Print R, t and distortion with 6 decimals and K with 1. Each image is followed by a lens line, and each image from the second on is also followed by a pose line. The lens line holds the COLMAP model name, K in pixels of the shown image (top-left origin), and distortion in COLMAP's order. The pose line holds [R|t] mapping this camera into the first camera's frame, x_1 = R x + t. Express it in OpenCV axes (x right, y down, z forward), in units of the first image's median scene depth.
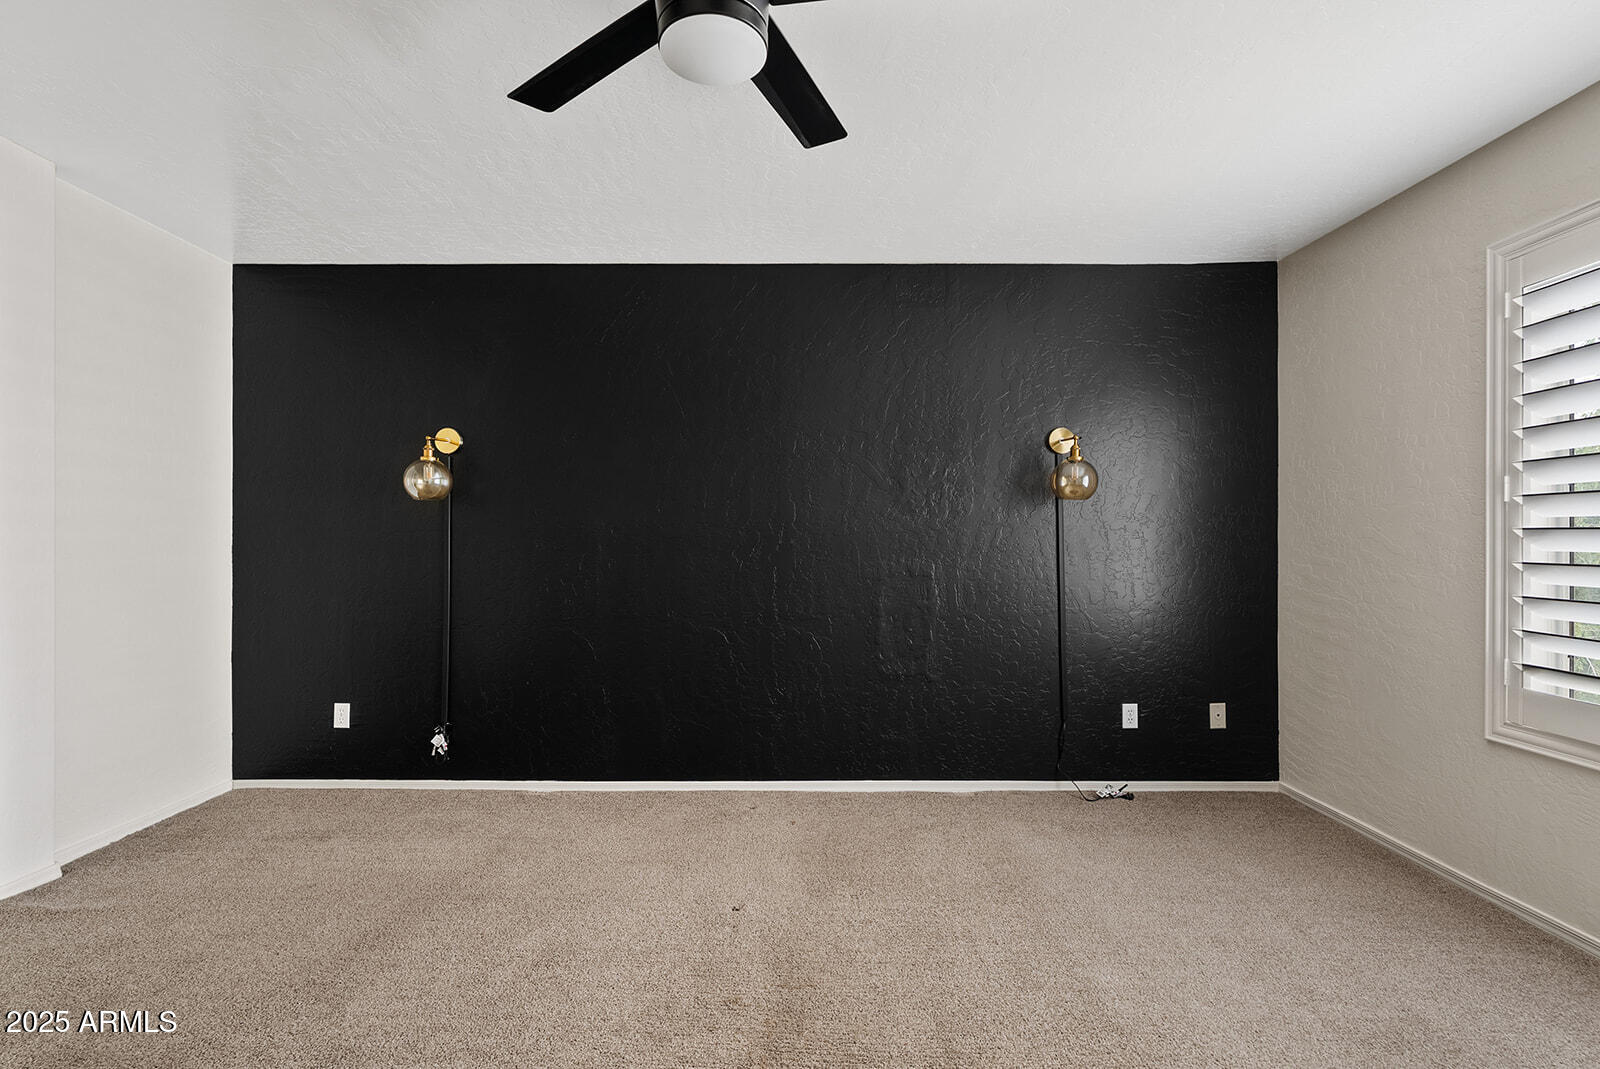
lens RADIAL K [[732.4, 0, 802.6], [0, 732.4, 536.4], [0, 0, 1]] dist [-0.004751, 0.001223]
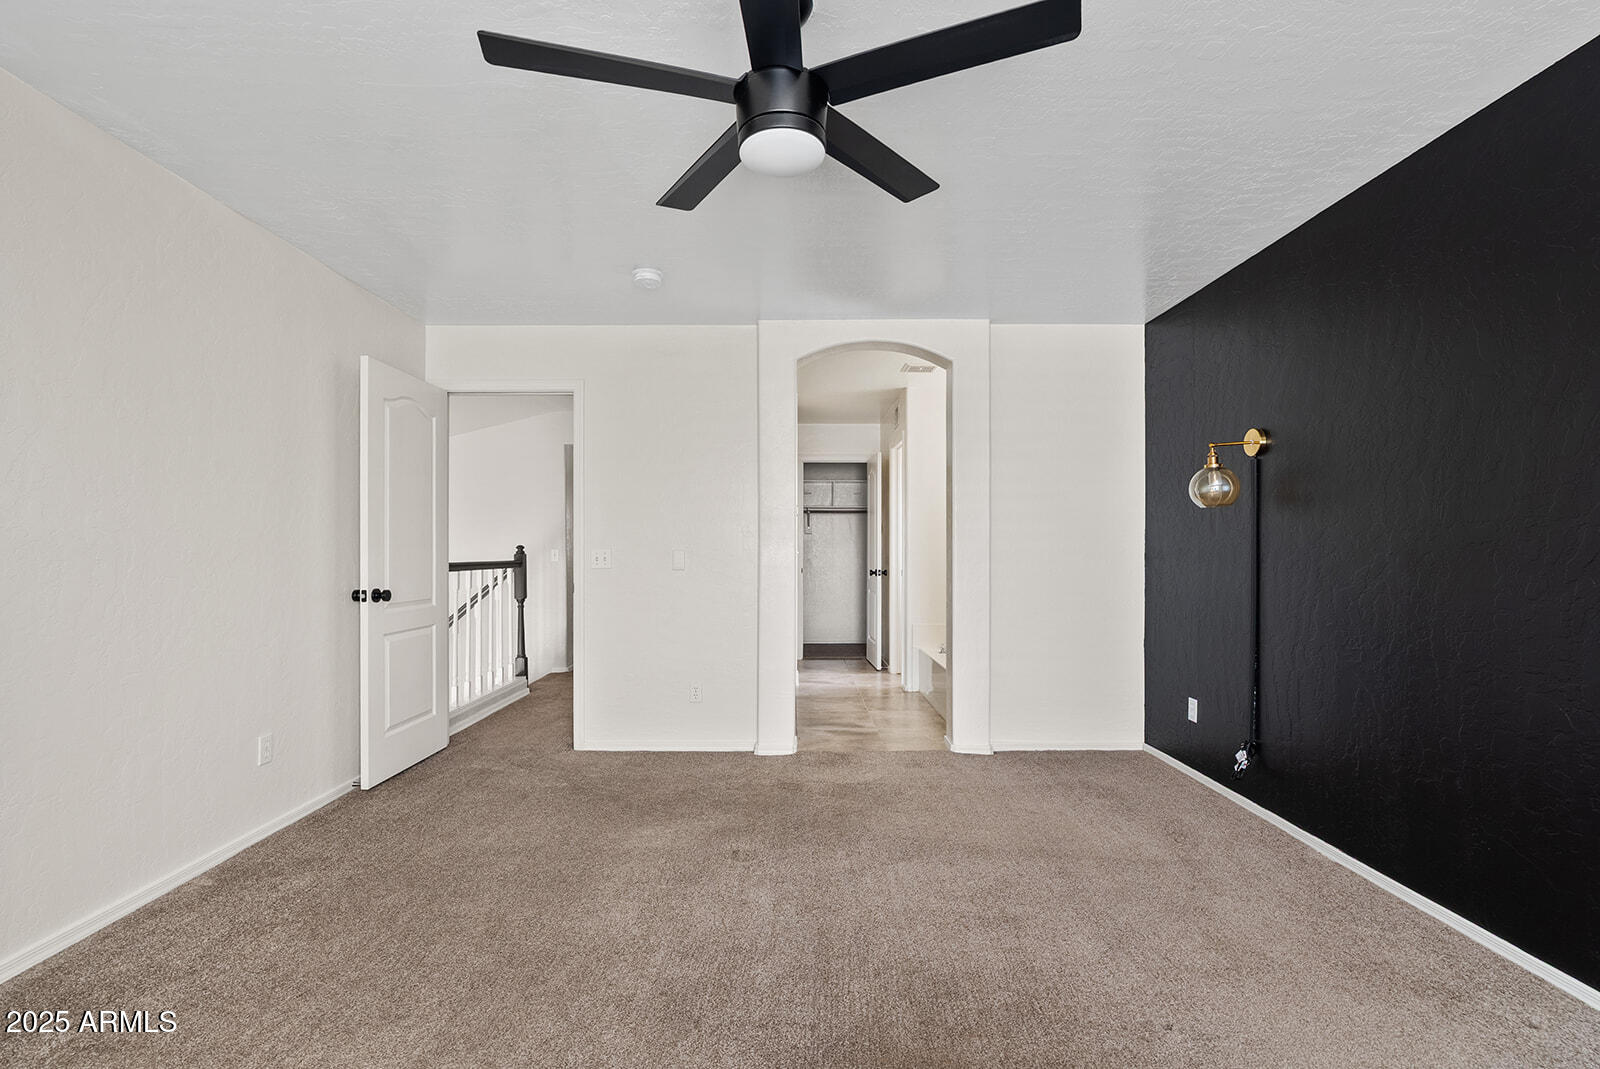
lens RADIAL K [[732.4, 0, 802.5], [0, 732.4, 543.2], [0, 0, 1]] dist [-0.004751, 0.001223]
pose [[0.021935, -0.008925, -0.999720, 0.469500], [0.005589, 0.999946, -0.008805, 0.004446], [0.999744, -0.005394, 0.021984, 0.421345]]
